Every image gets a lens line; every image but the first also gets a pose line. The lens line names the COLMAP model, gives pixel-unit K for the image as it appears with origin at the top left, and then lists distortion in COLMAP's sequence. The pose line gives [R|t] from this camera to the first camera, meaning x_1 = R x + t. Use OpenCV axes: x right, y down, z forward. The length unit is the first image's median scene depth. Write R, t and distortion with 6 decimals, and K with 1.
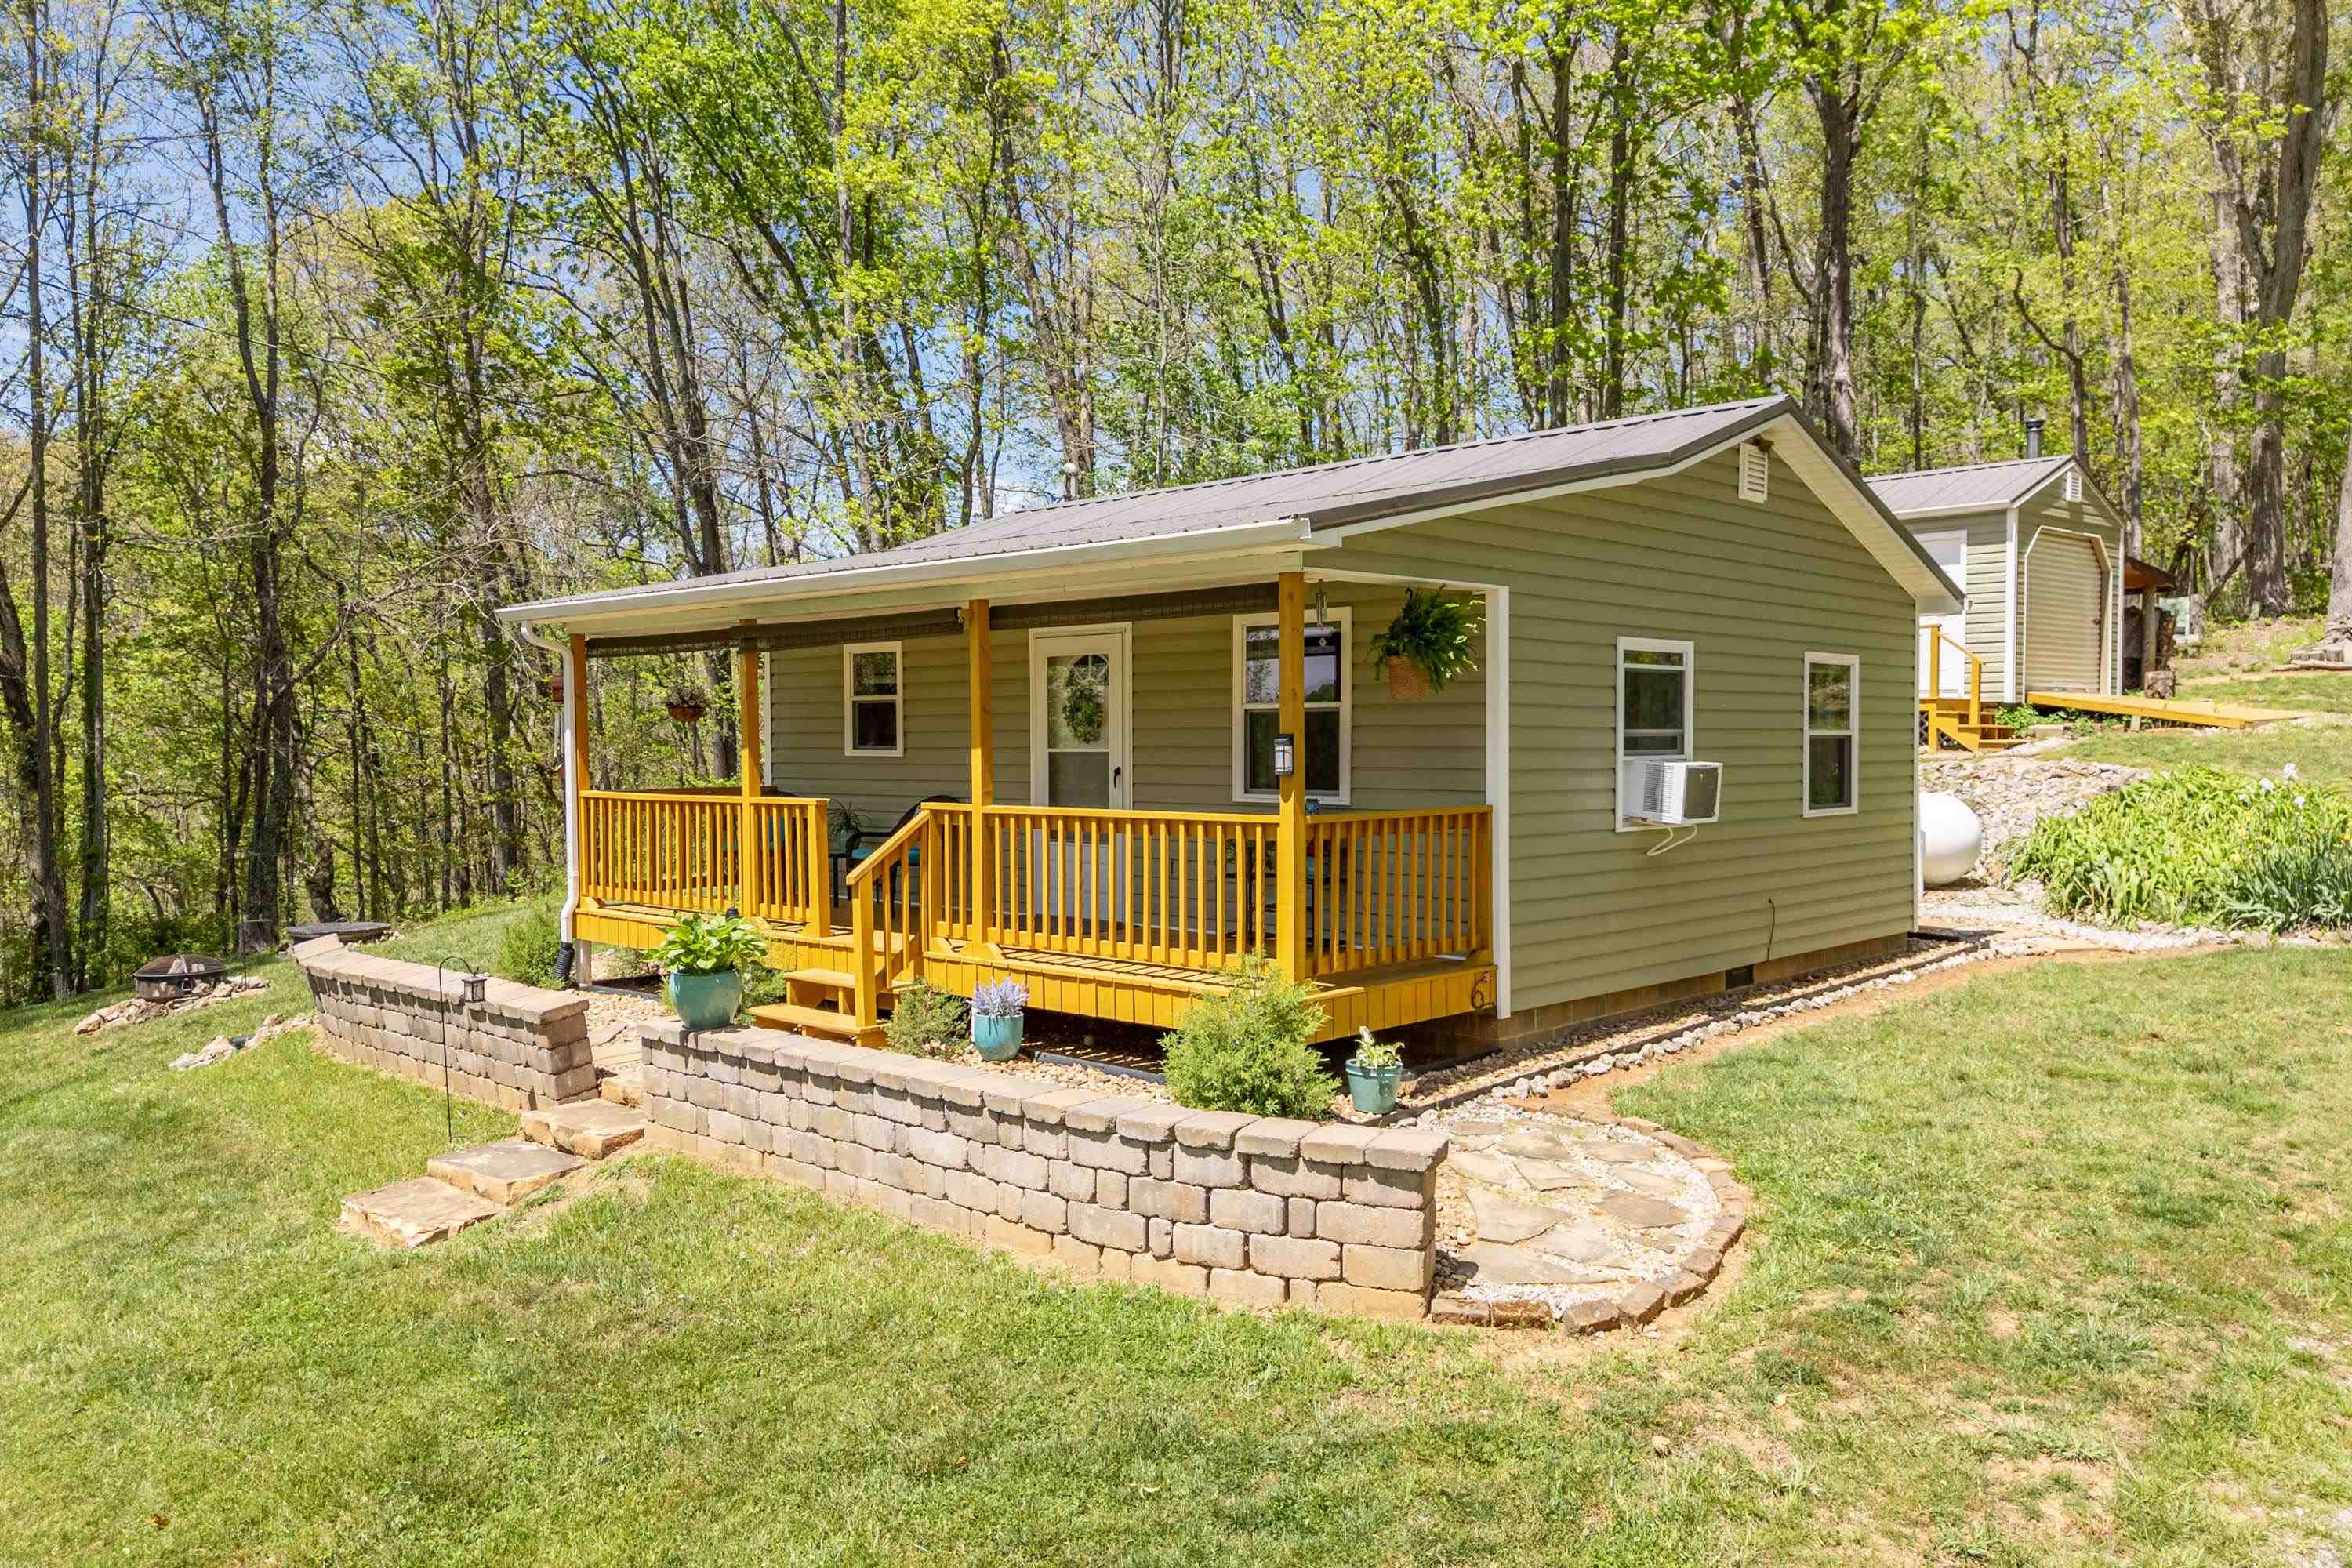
lens RADIAL K [[1703.5, 0, 1179.3], [0, 1703.5, 787.6], [0, 0, 1]] dist [0.072604, -0.067351]
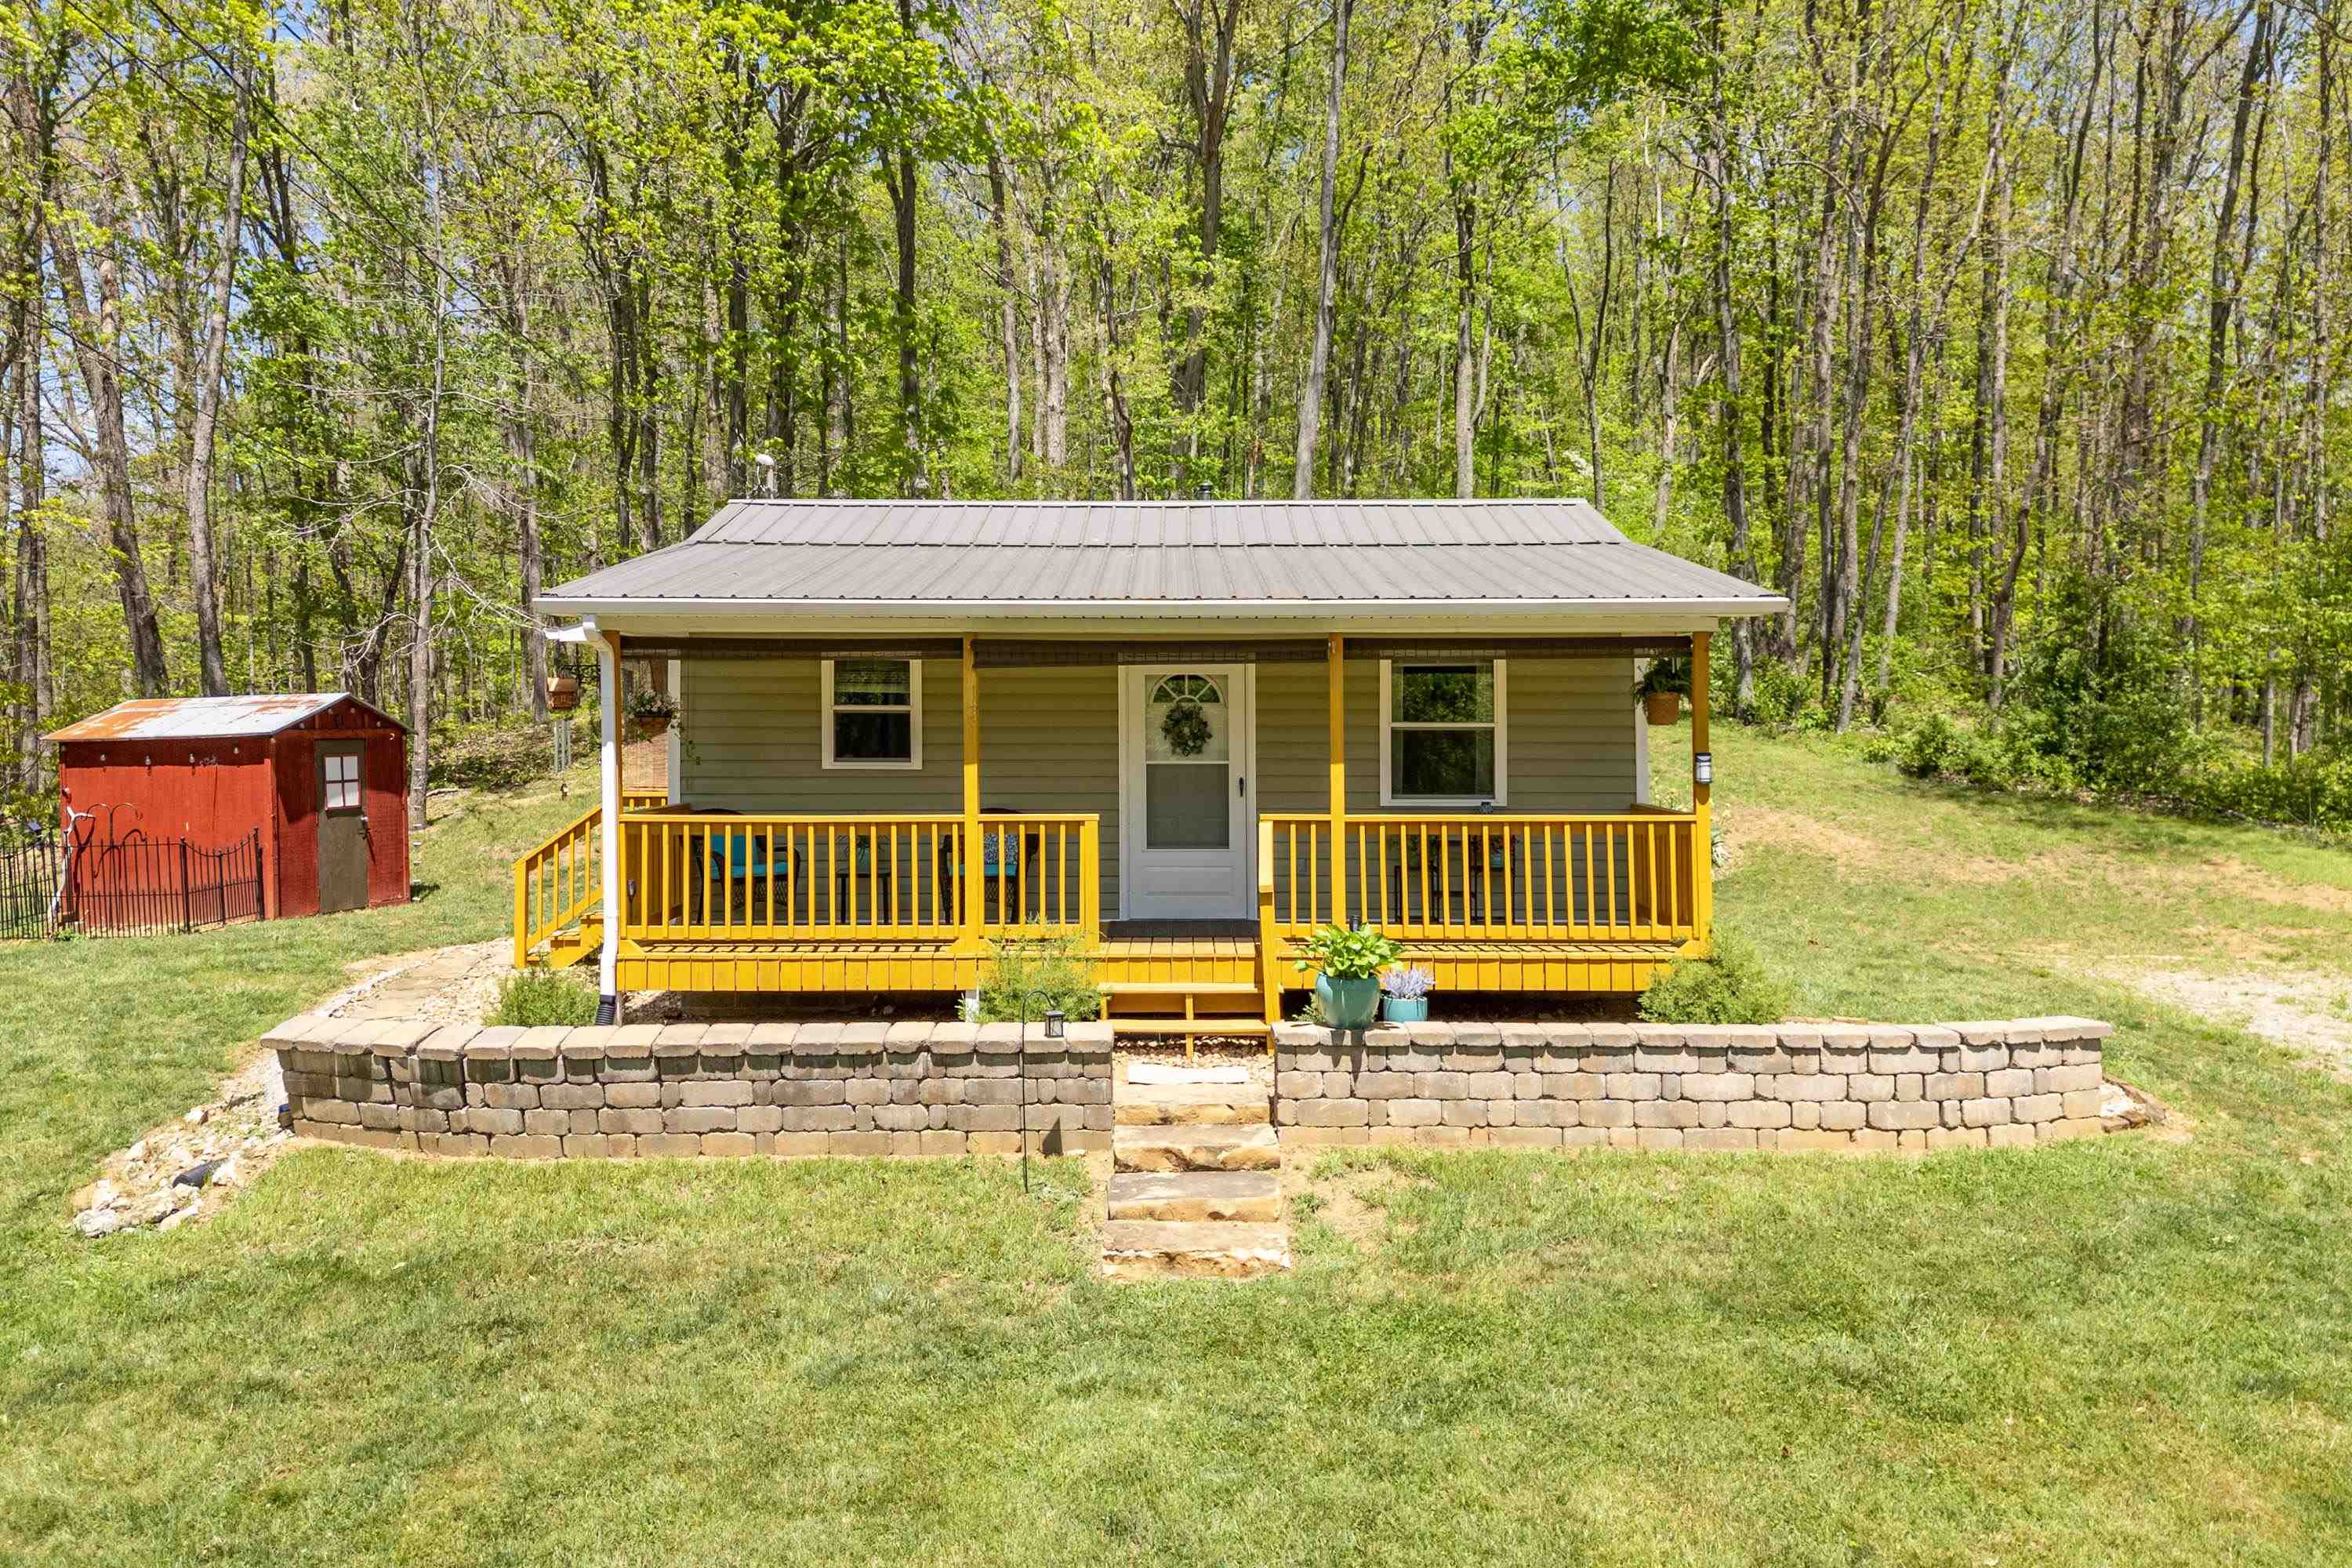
lens RADIAL K [[1703.5, 0, 1235.0], [0, 1703.5, 808.5], [0, 0, 1]] dist [0.072604, -0.067351]
pose [[0.744717, -0.030064, 0.666702, -1.077537], [0.017494, 0.999521, 0.025531, -0.028407], [-0.667151, -0.007350, 0.744887, 0.257042]]
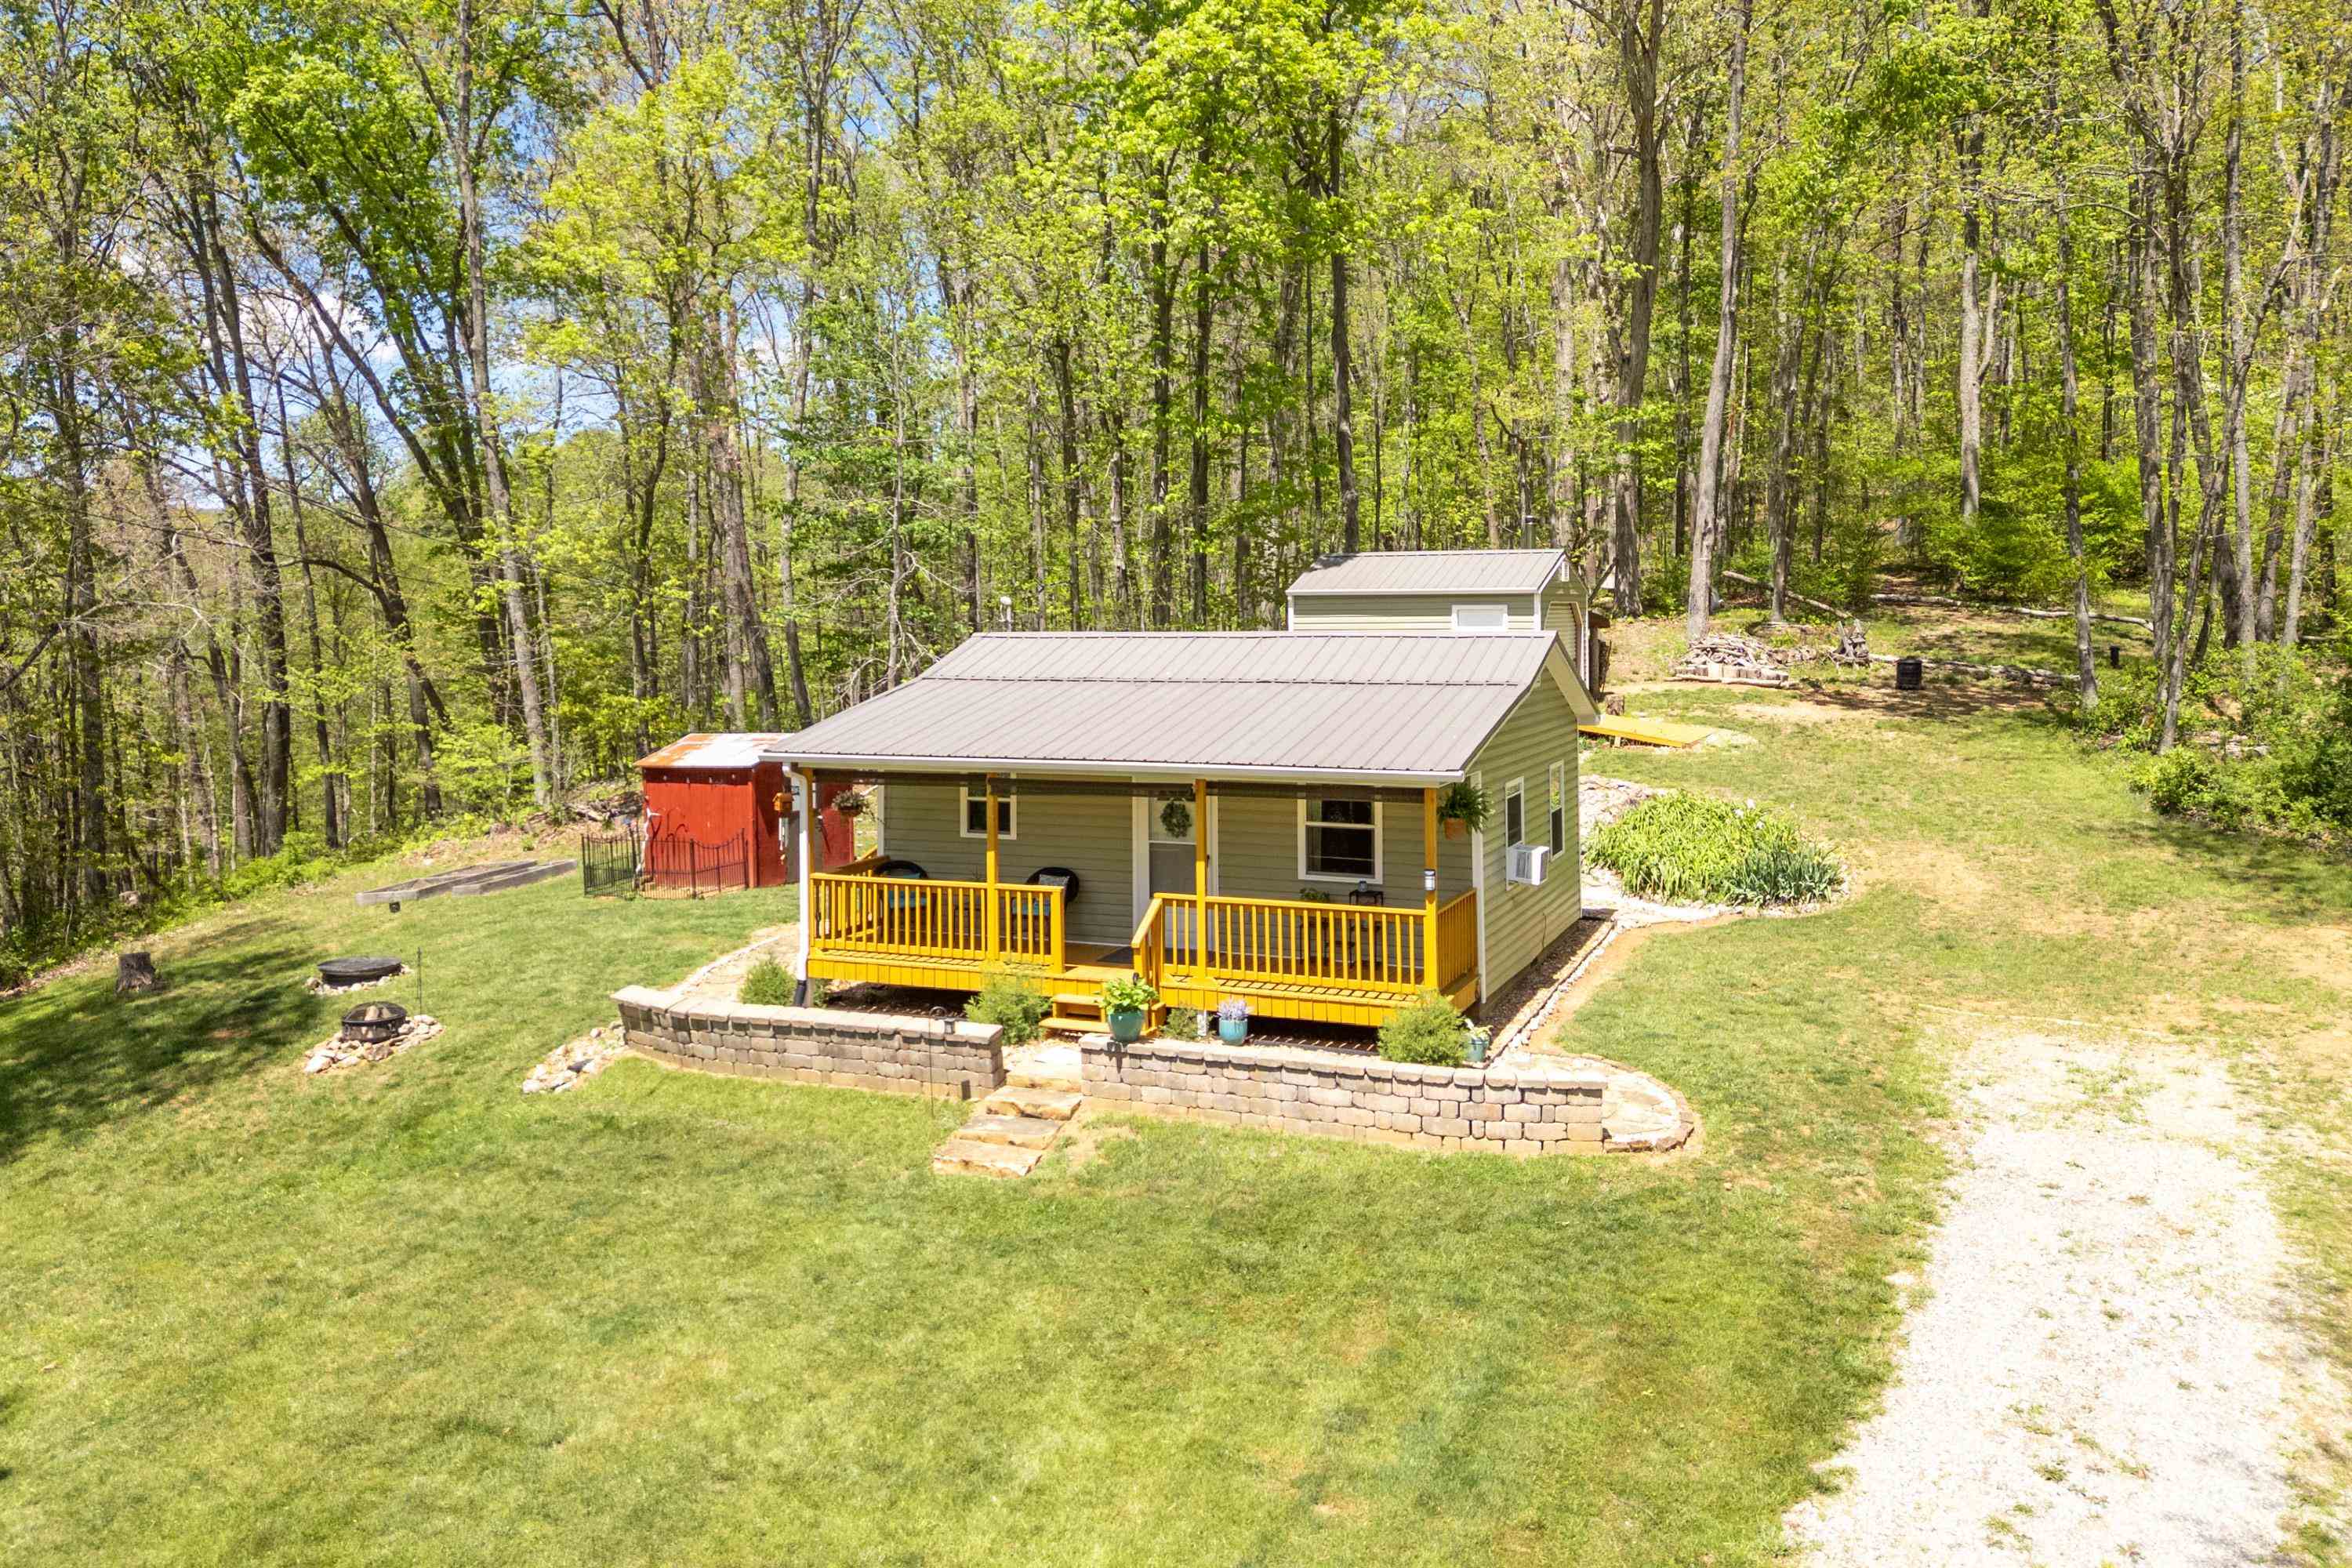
lens RADIAL K [[1703.5, 0, 1172.6], [0, 1703.5, 780.4], [0, 0, 1]] dist [0.072604, -0.067351]
pose [[0.941529, -0.023588, 0.336105, -0.849633], [0.008211, 0.998856, 0.047099, -0.222088], [-0.336831, -0.041586, 0.940646, -0.699956]]
